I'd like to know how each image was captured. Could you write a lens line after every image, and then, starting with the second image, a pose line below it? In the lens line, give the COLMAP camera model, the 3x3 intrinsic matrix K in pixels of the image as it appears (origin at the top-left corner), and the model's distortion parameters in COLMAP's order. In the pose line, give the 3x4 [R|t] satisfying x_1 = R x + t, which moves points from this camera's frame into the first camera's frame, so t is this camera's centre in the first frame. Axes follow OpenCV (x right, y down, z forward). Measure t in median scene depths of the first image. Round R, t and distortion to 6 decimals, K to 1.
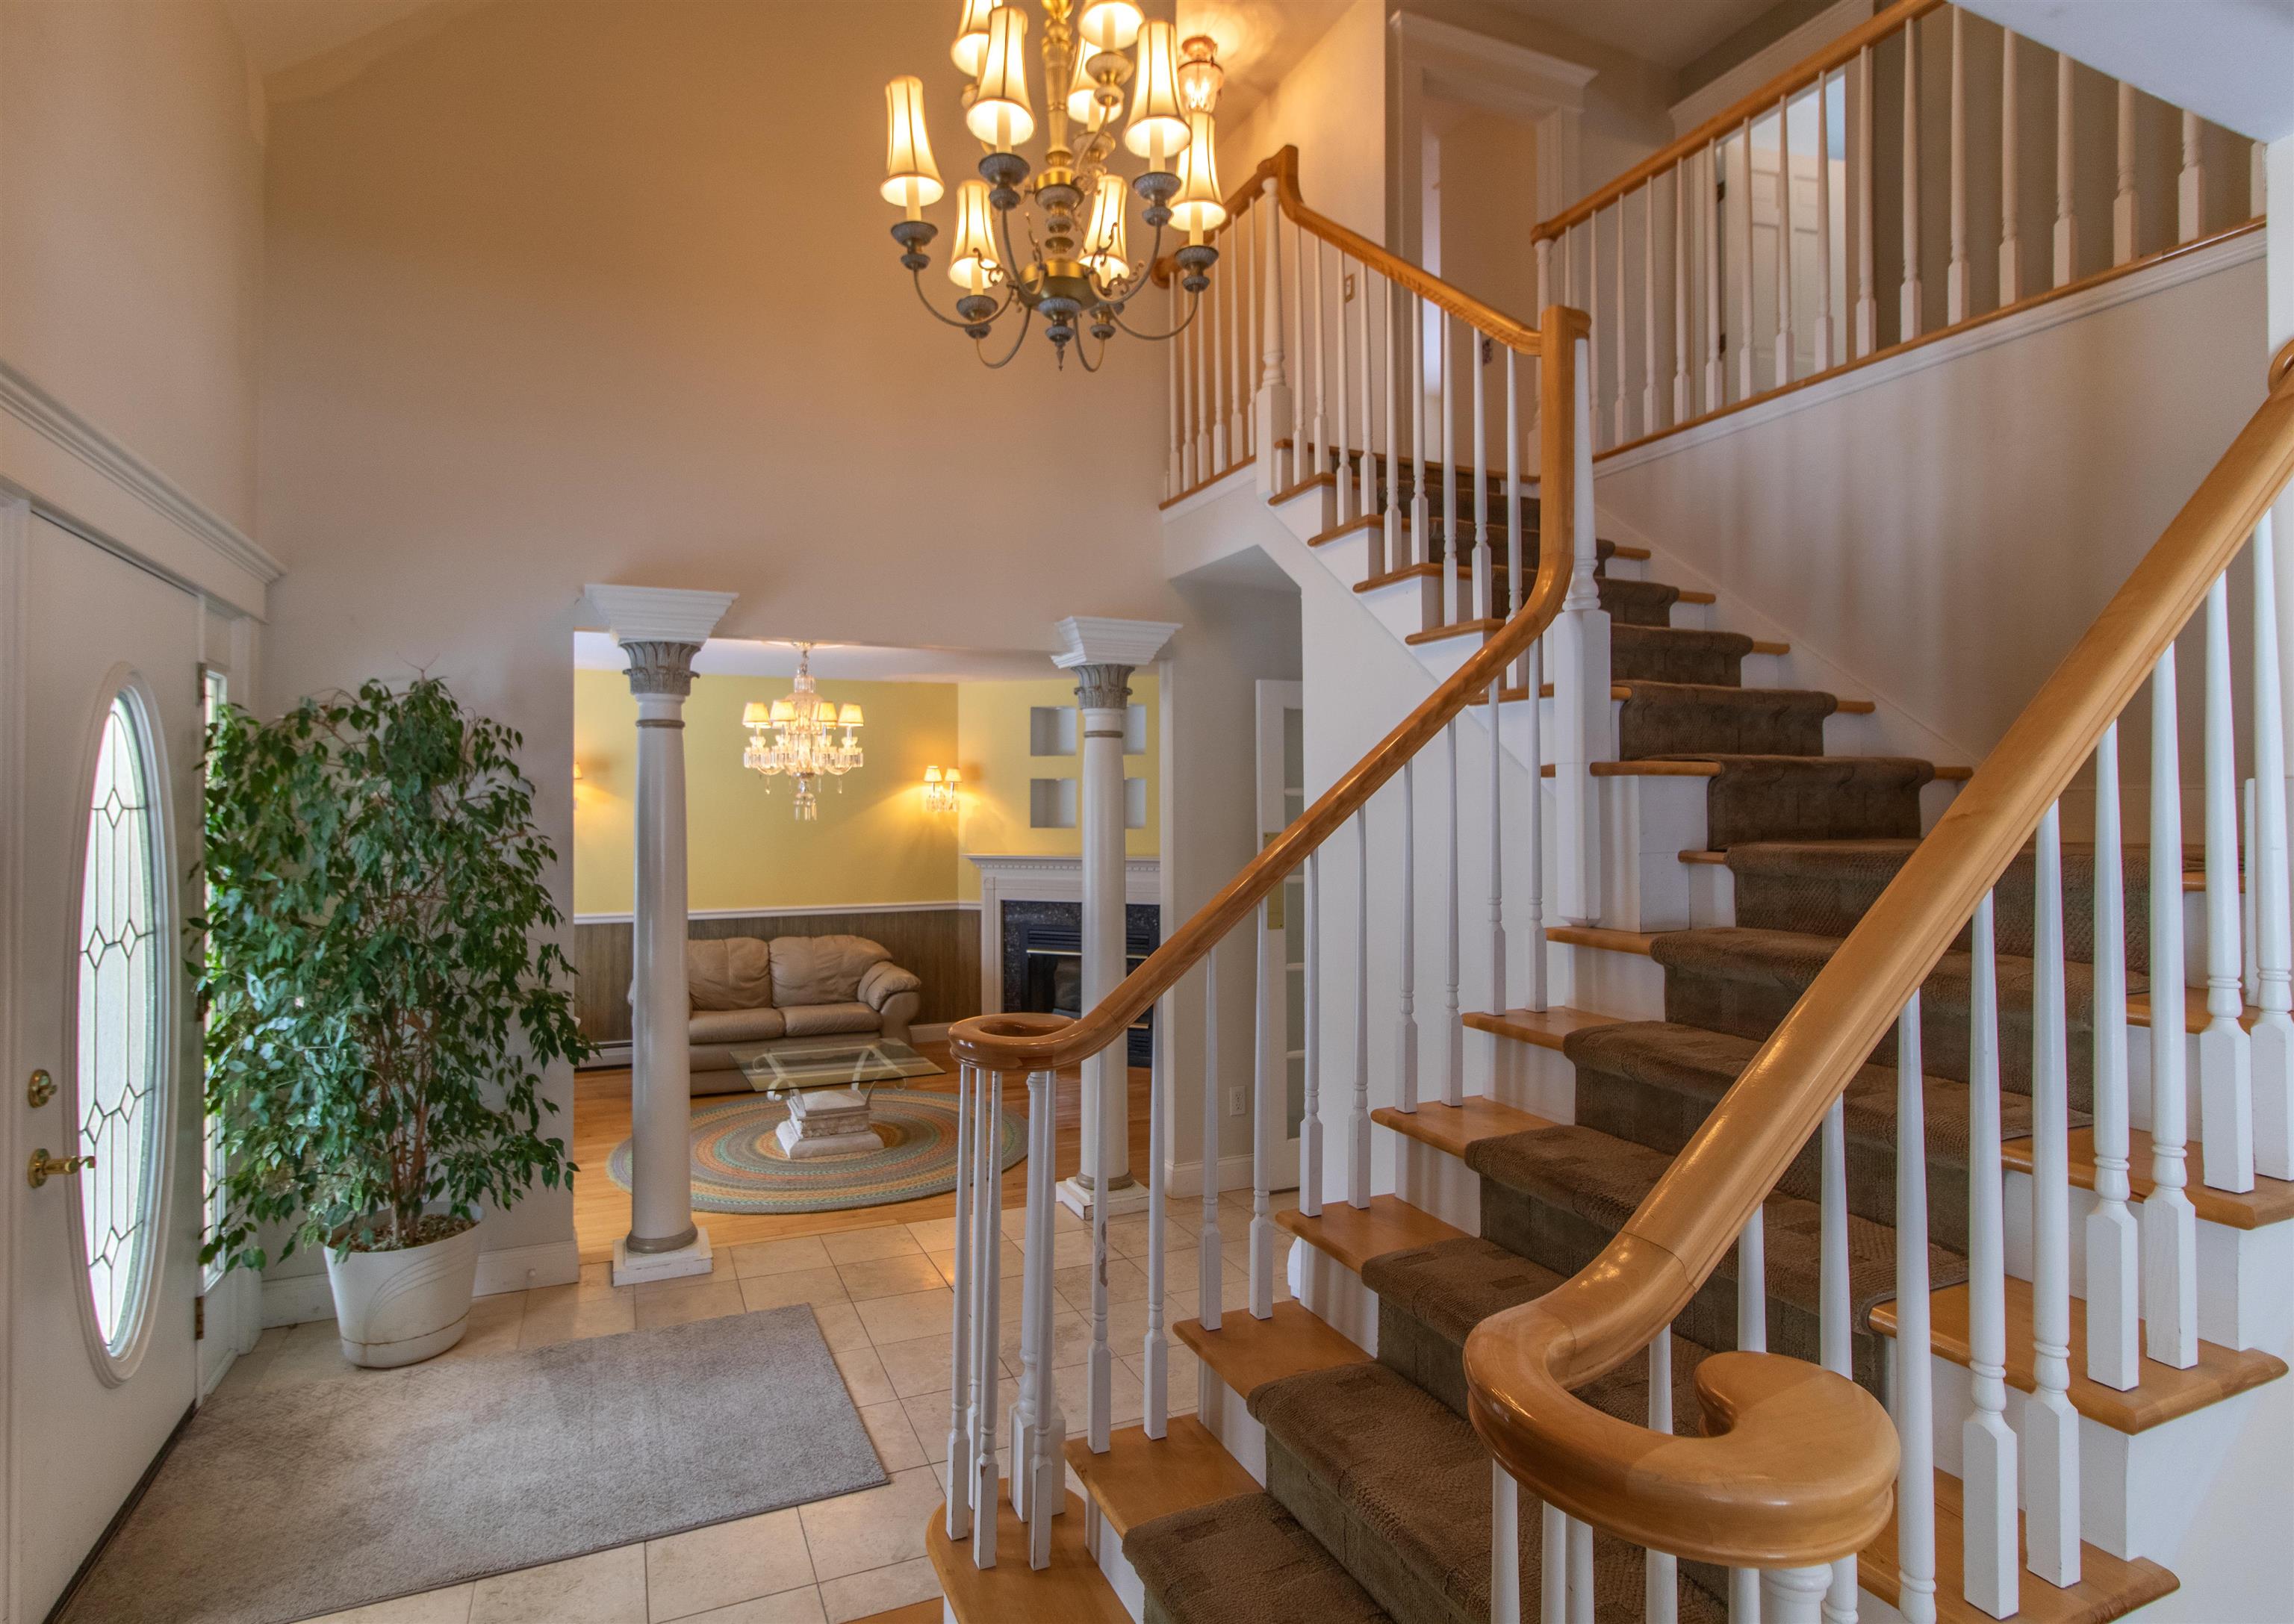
lens RADIAL K [[1158.1, 0, 1120.5], [0, 1158.1, 815.0], [0, 0, 1]] dist [-0.005388, -0.000670]
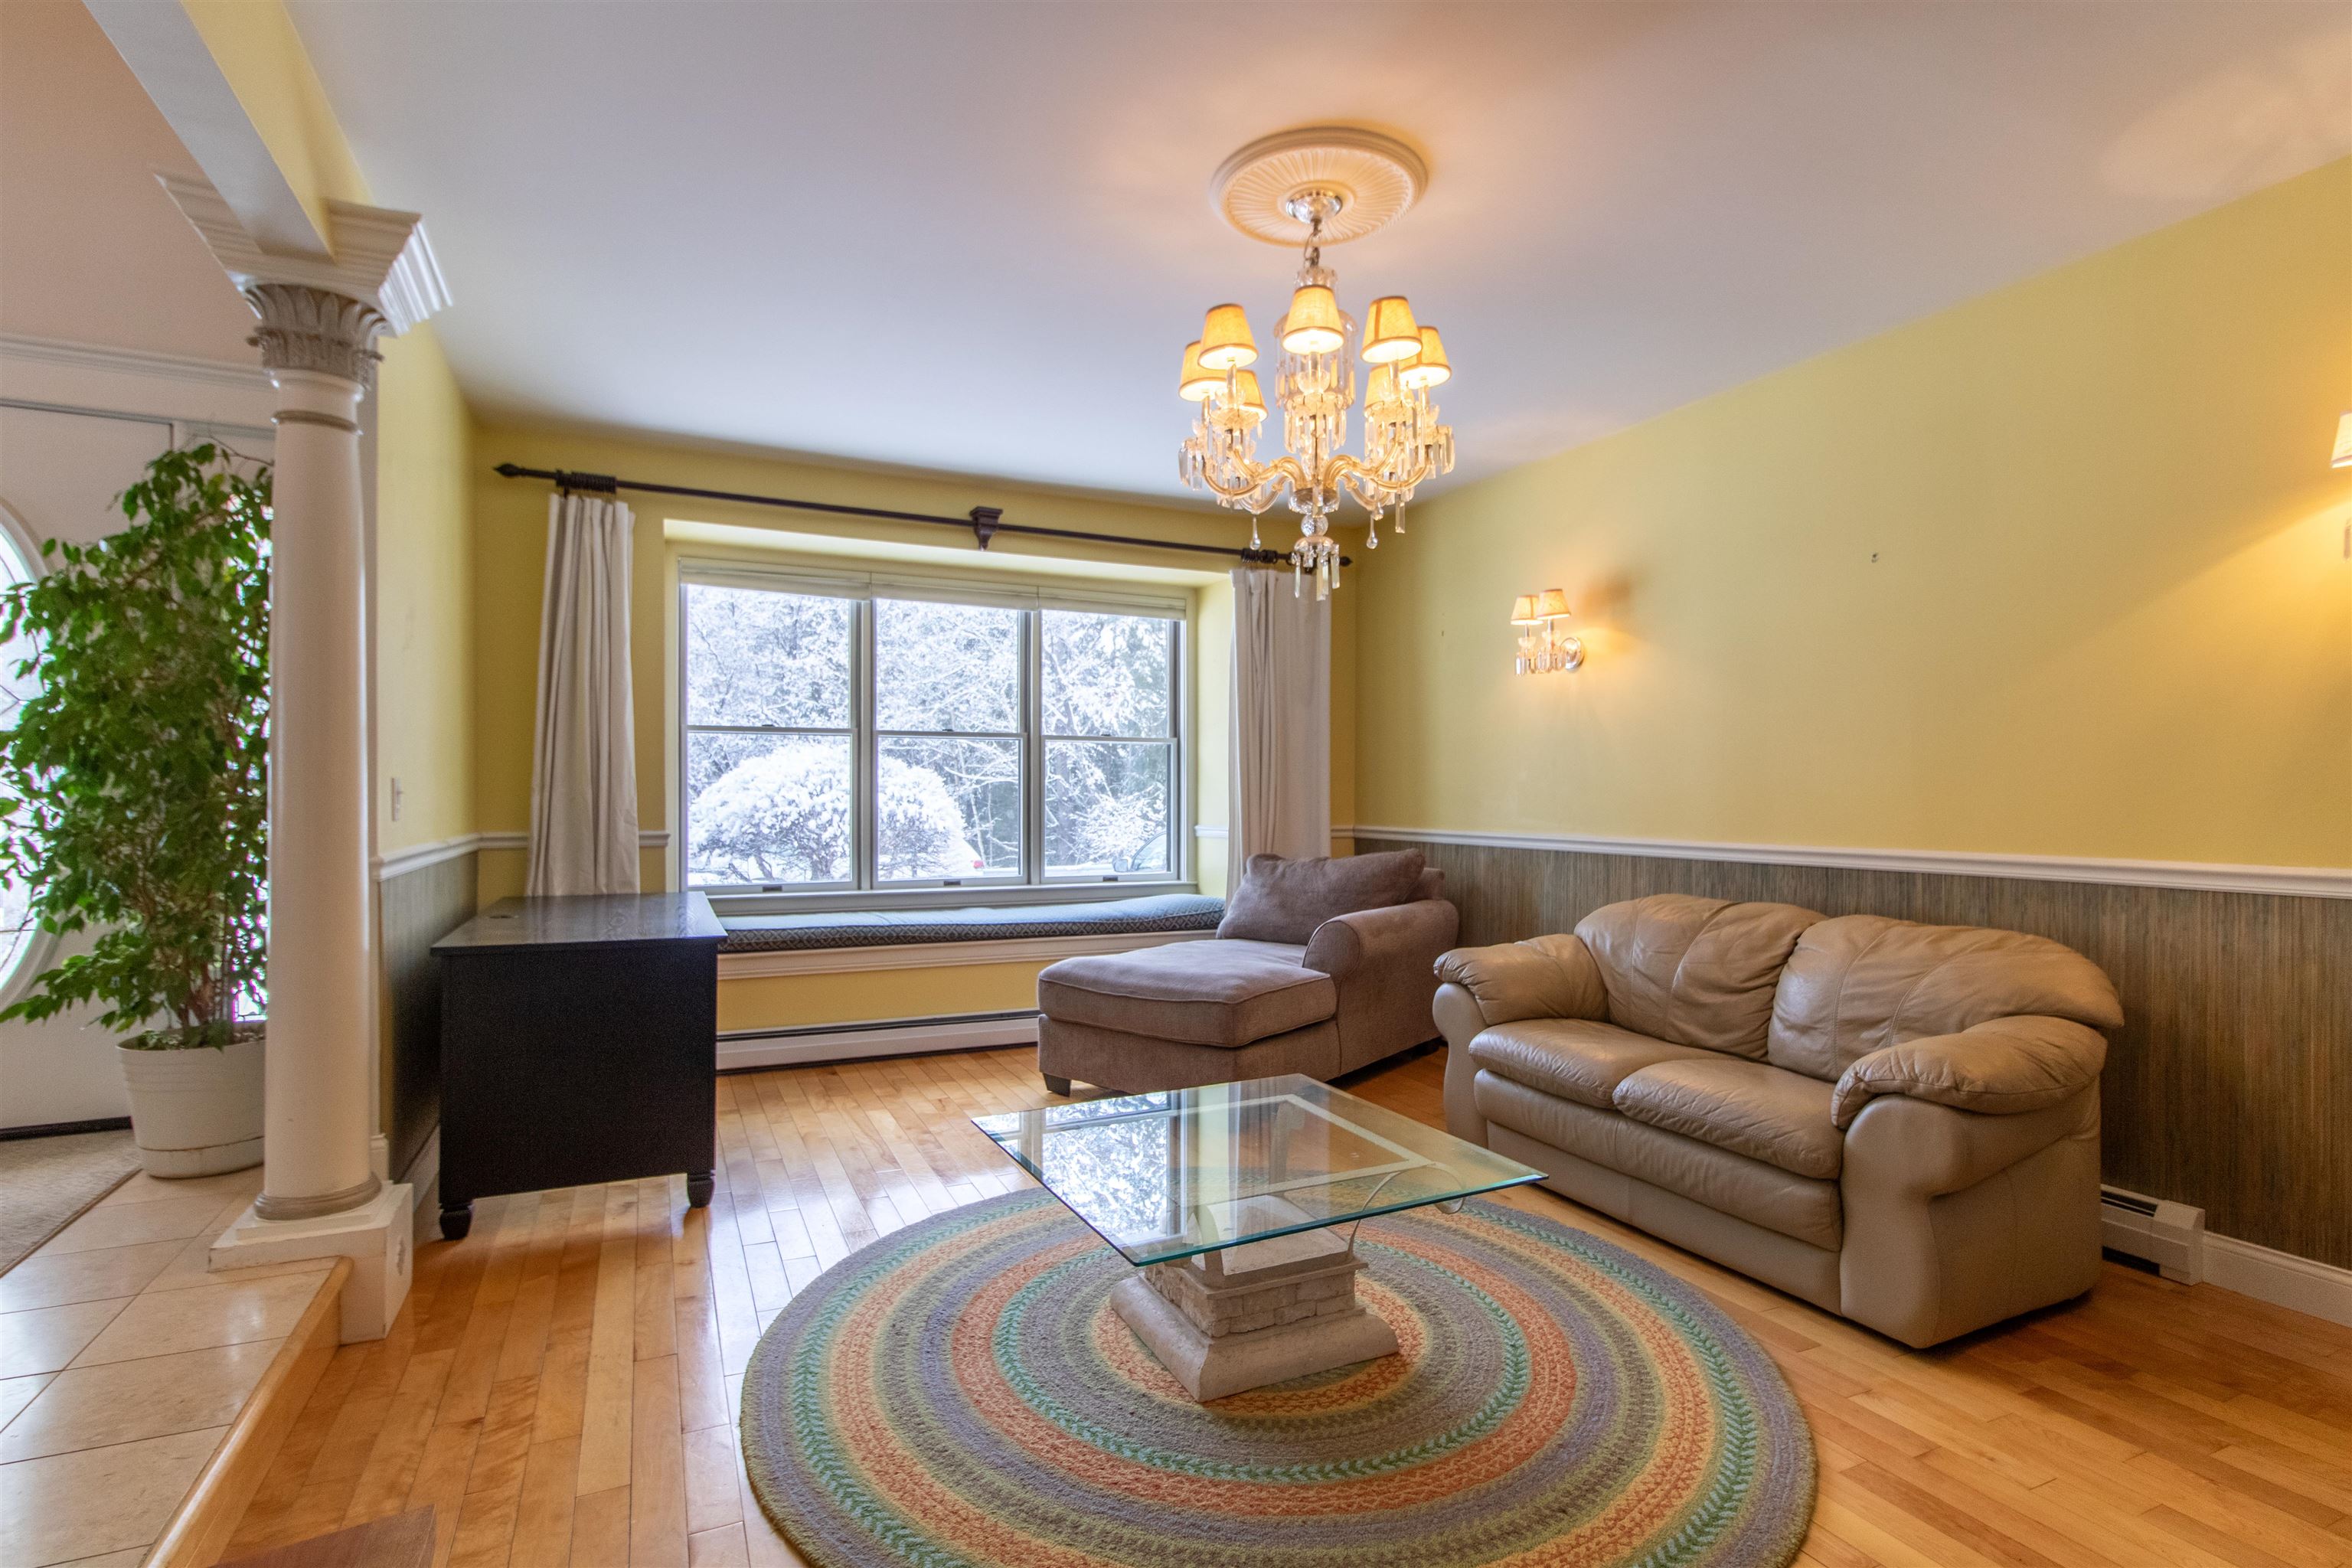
lens RADIAL K [[1101.8, 0, 1182.1], [0, 1101.8, 783.6], [0, 0, 1]] dist [-0.000081, 0.000659]
pose [[0.019856, -0.017753, -0.999645, 0.115253], [-0.019152, 0.999652, -0.018133, 0.067871], [0.999619, 0.019505, 0.019509, 0.729422]]
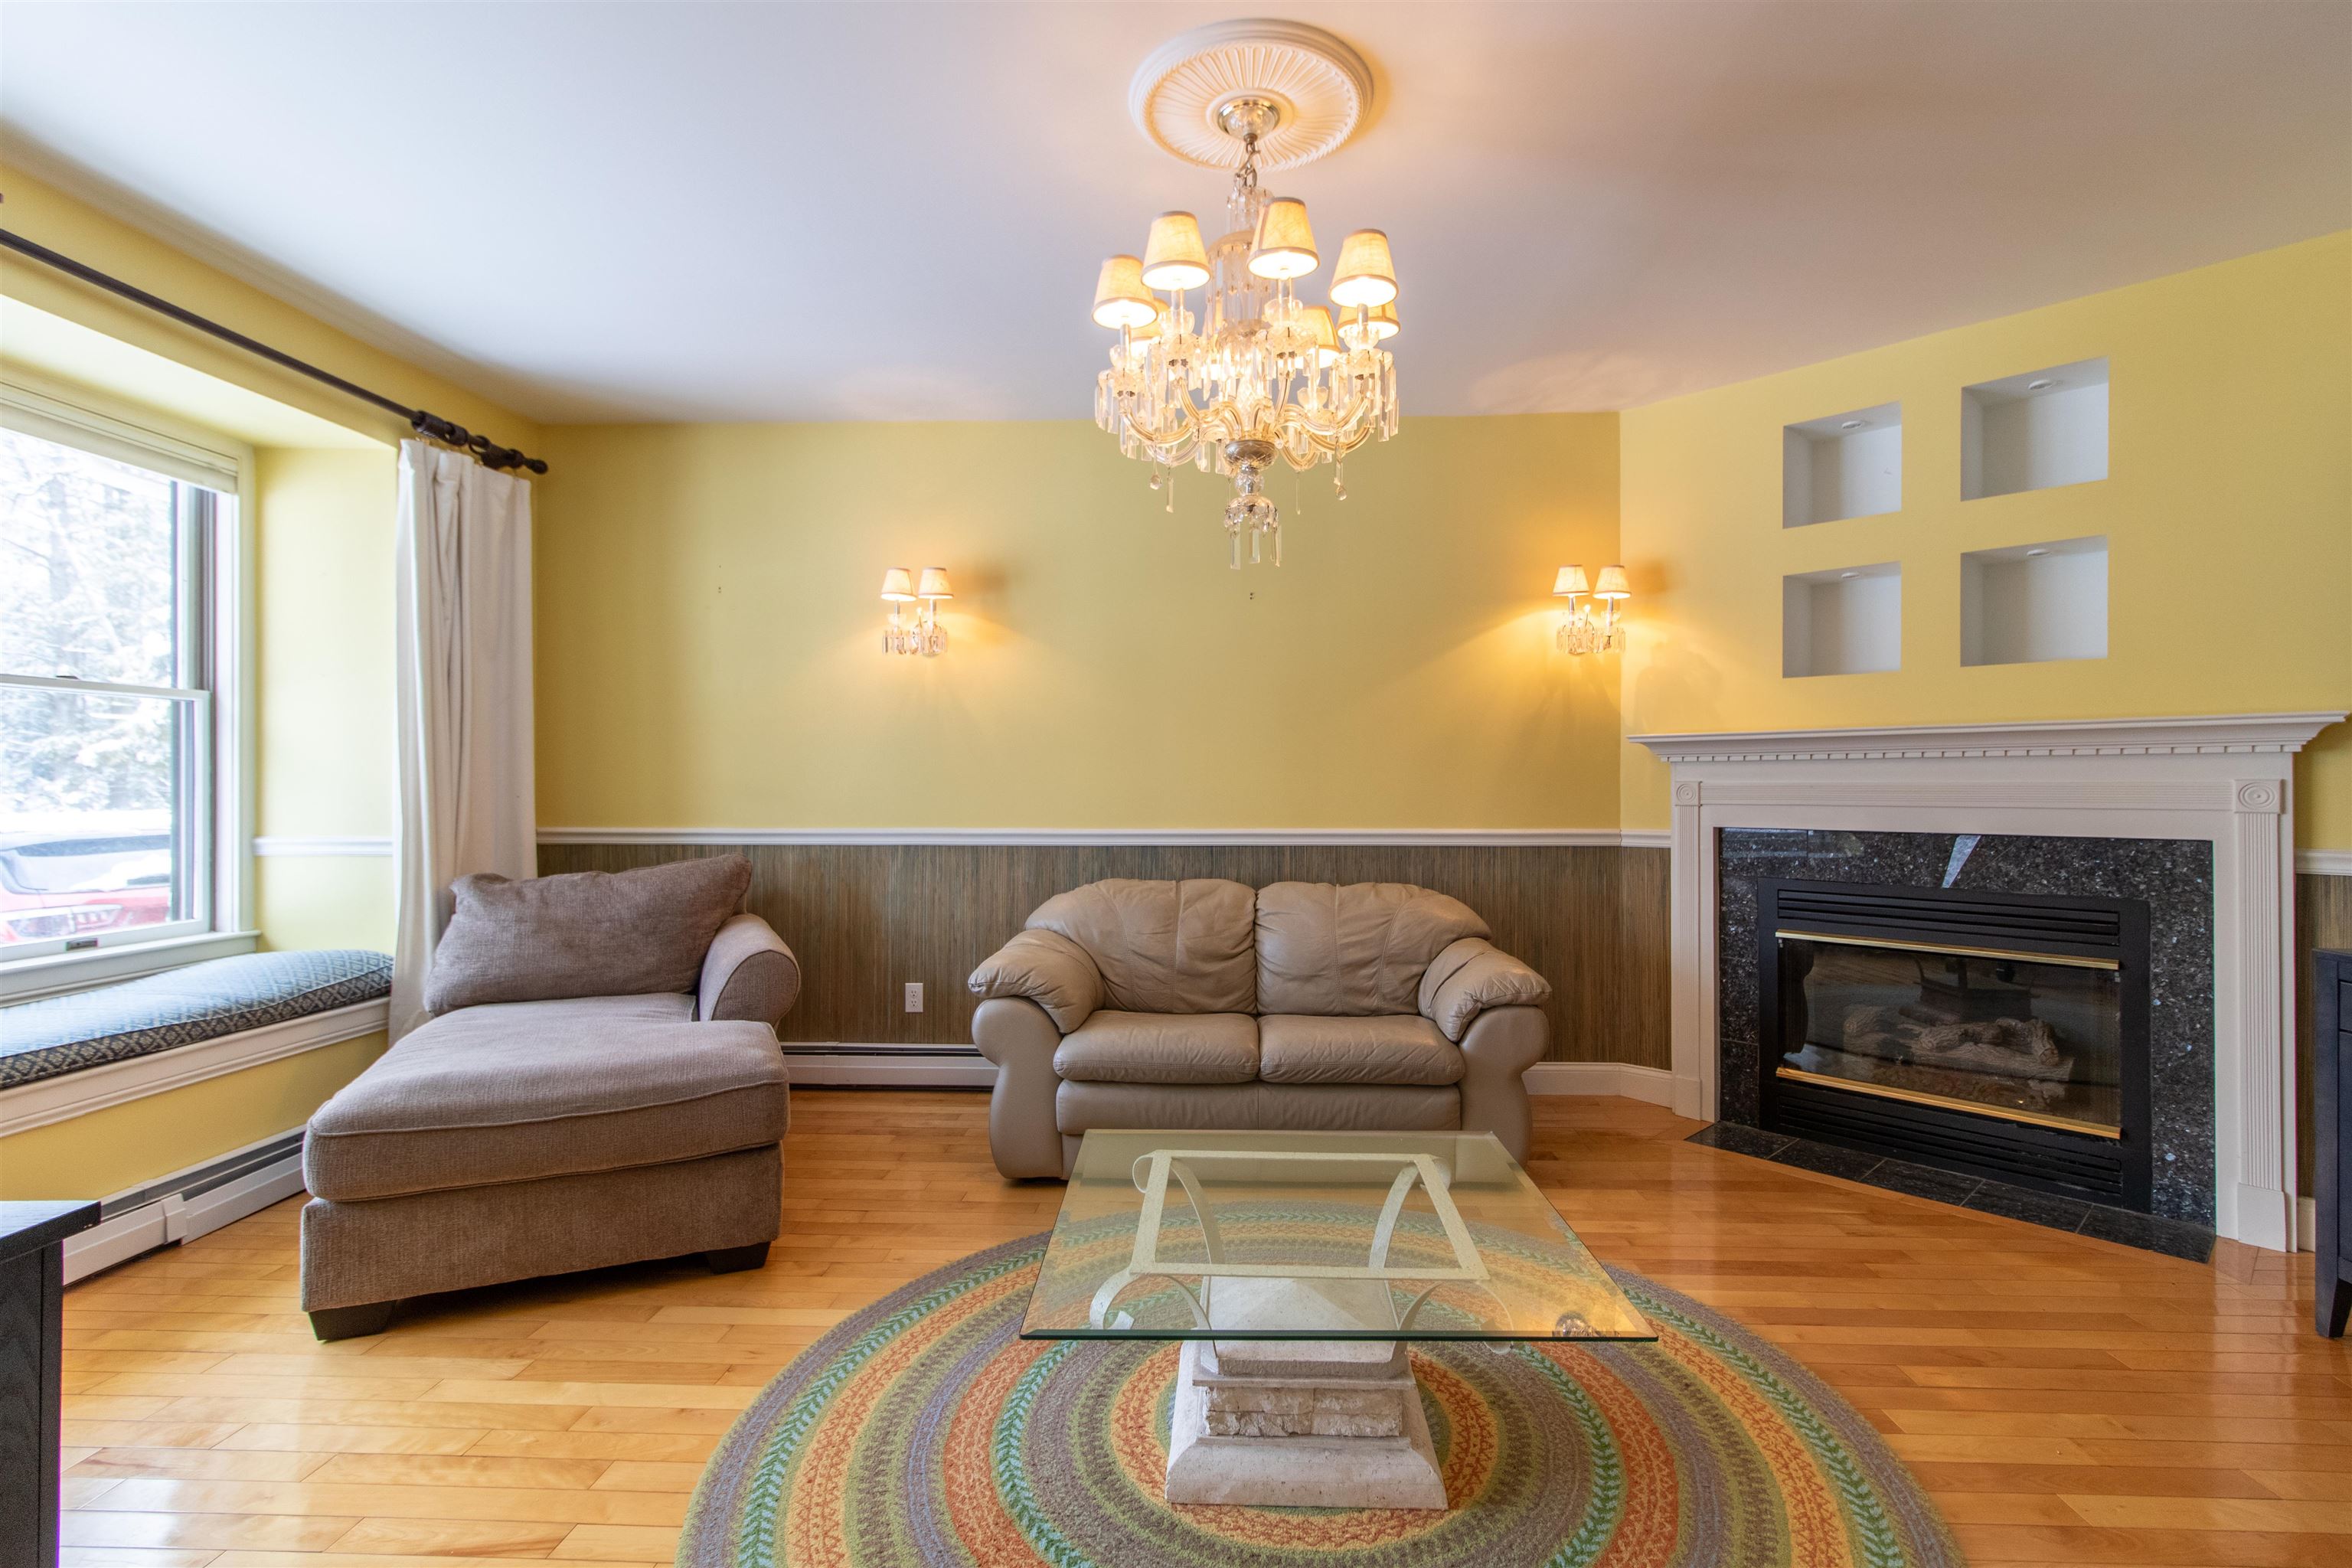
lens RADIAL K [[1101.8, 0, 1191.6], [0, 1101.8, 780.9], [0, 0, 1]] dist [-0.000081, 0.000659]
pose [[0.891293, -0.006460, -0.453381, -0.095154], [-0.001225, 0.999861, -0.016653, 0.065993], [0.453426, 0.015398, 0.891161, 0.513970]]
